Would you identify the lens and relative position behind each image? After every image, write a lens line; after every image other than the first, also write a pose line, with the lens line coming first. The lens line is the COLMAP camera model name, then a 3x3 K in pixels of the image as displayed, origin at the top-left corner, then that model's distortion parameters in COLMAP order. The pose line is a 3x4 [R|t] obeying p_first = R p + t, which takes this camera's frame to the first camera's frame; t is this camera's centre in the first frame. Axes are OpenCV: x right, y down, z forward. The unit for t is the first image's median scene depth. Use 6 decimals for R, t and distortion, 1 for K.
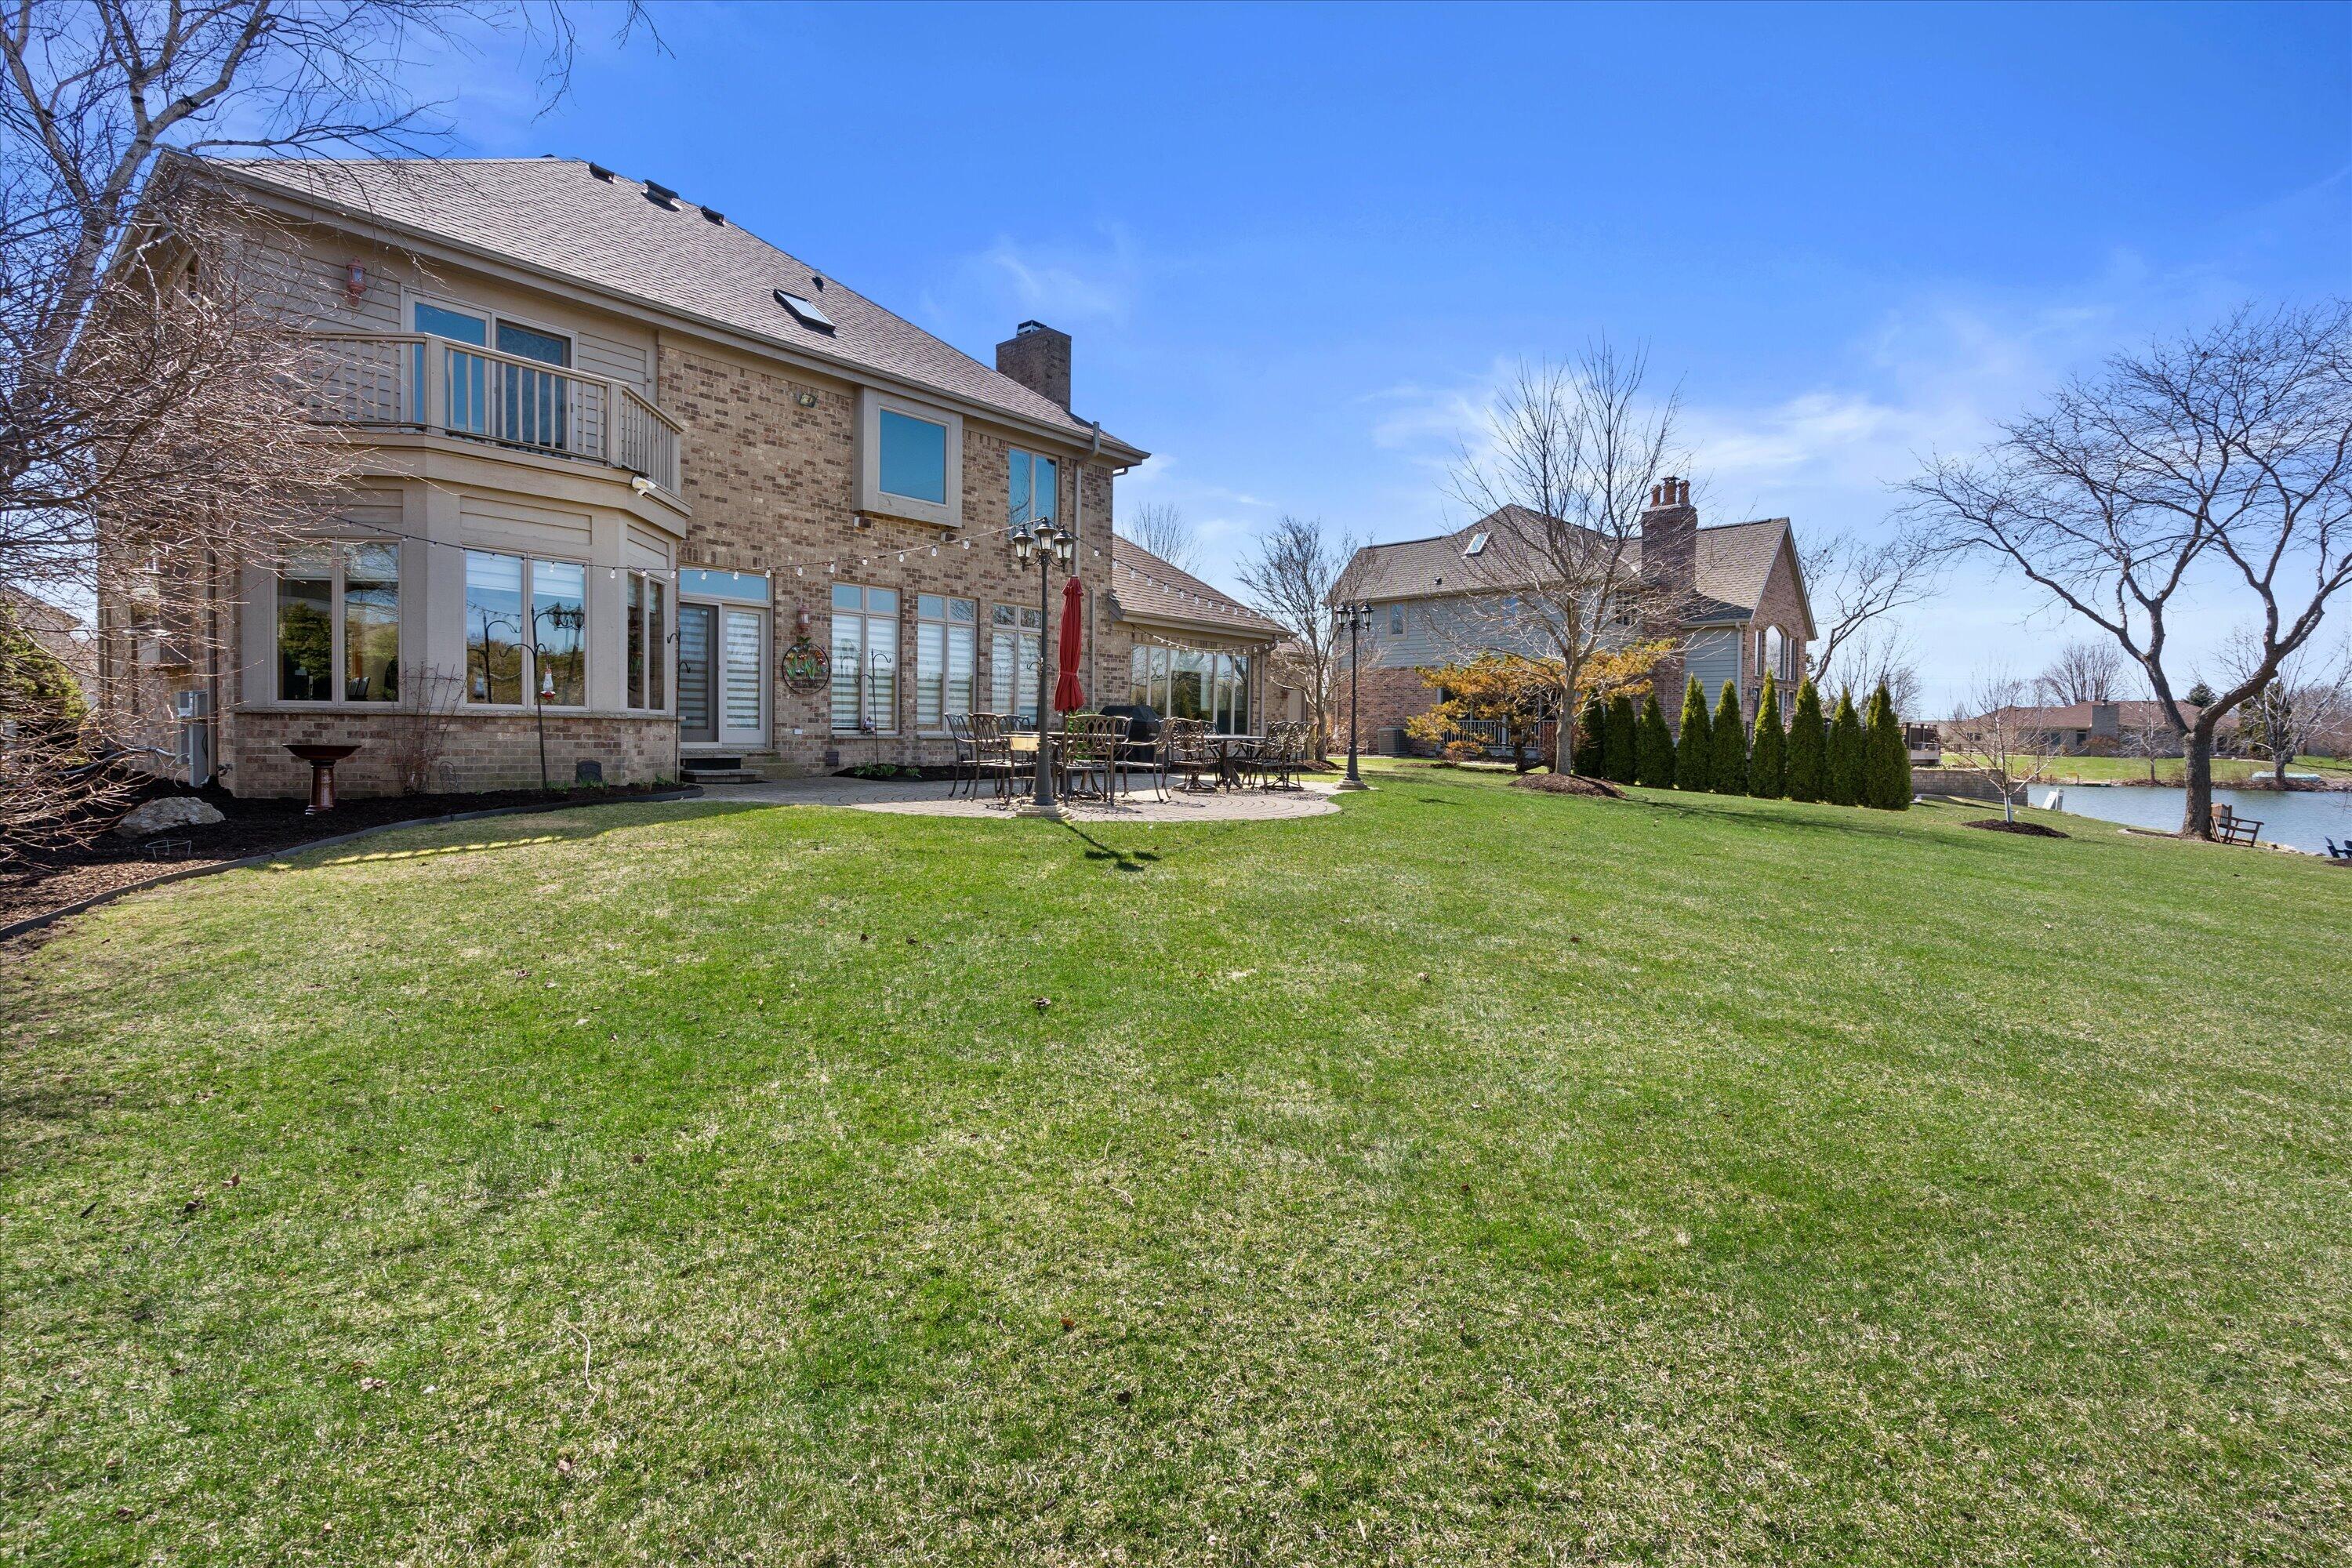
lens RADIAL K [[1094.2, 0, 1166.1], [0, 1094.2, 736.9], [0, 0, 1]] dist [-0.017638, -0.000232]
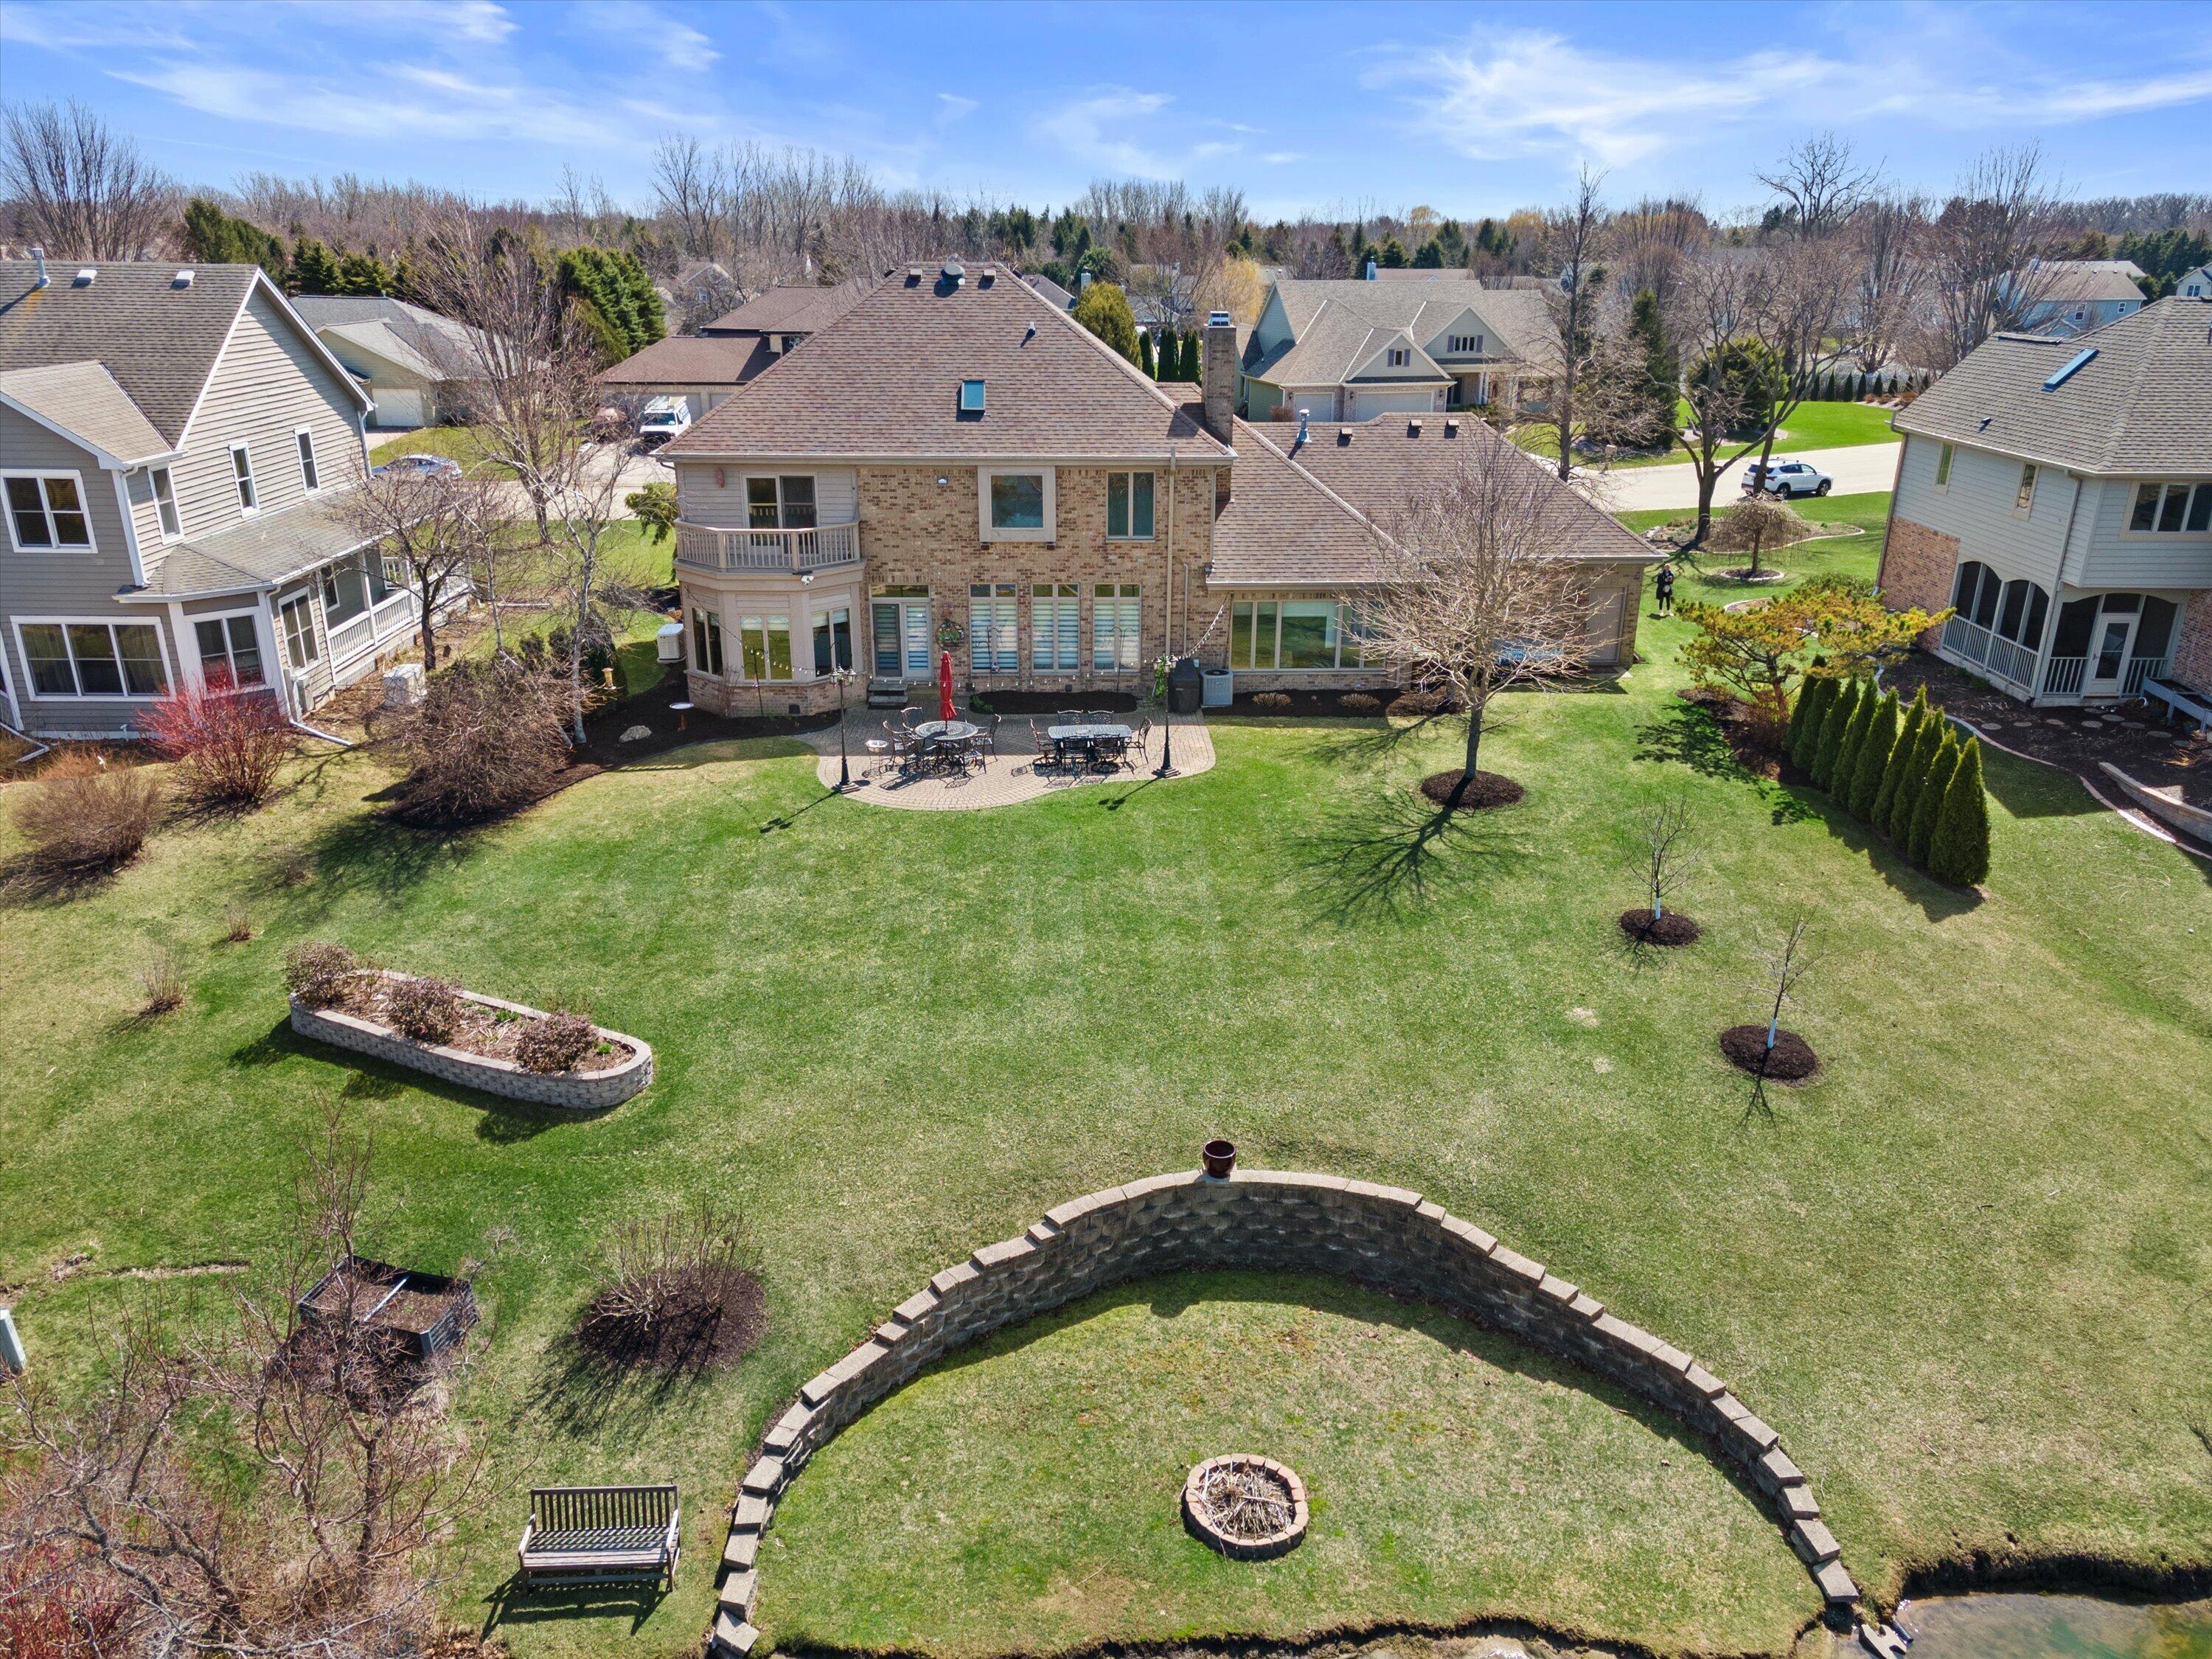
lens RADIAL K [[1603.4, 0, 1106.8], [0, 1603.4, 836.8], [0, 0, 1]] dist [0.025407, 0.001801]
pose [[0.676276, 0.252005, -0.692203, 1.651214], [0.000250, 0.939586, 0.342312, -0.623474], [0.736649, -0.231670, 0.635356, -0.501659]]
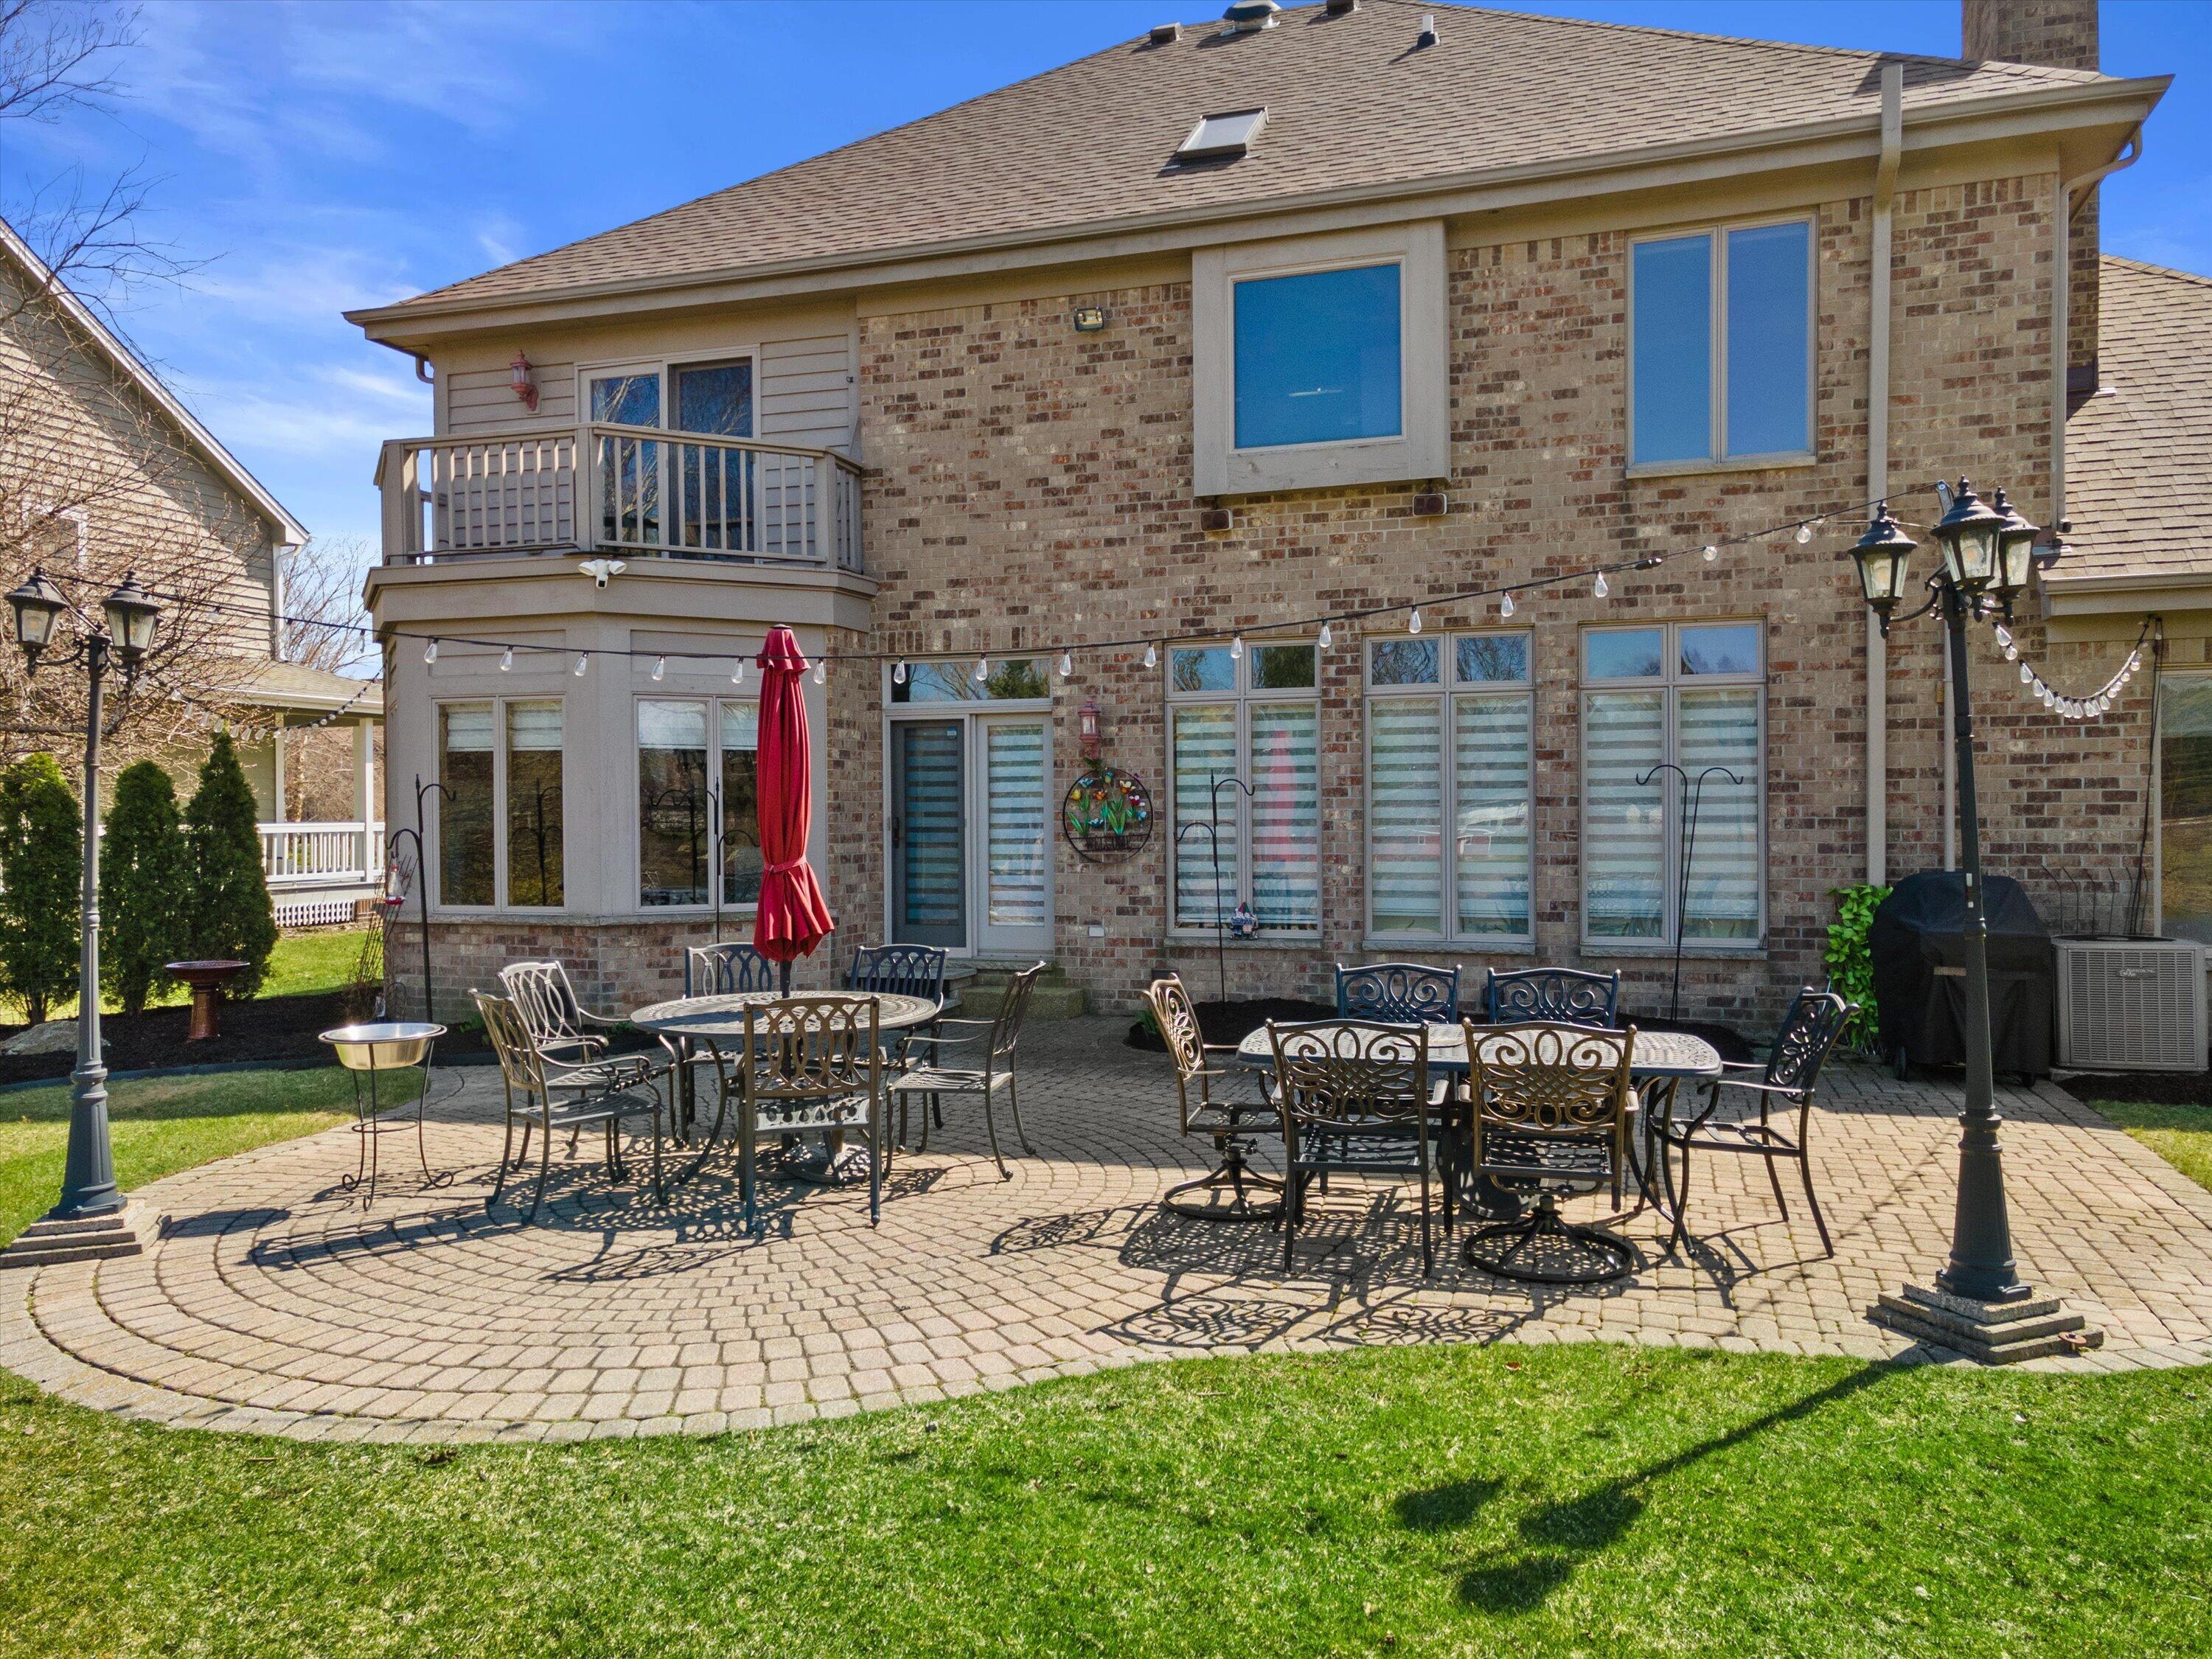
lens RADIAL K [[1603.4, 0, 1121.5], [0, 1603.4, 819.1], [0, 0, 1]] dist [0.025407, 0.001801]
pose [[0.375537, -0.009815, -0.926755, 0.400862], [0.008745, 0.999937, -0.007047, -0.054287], [0.926766, -0.005458, 0.375599, 0.695127]]
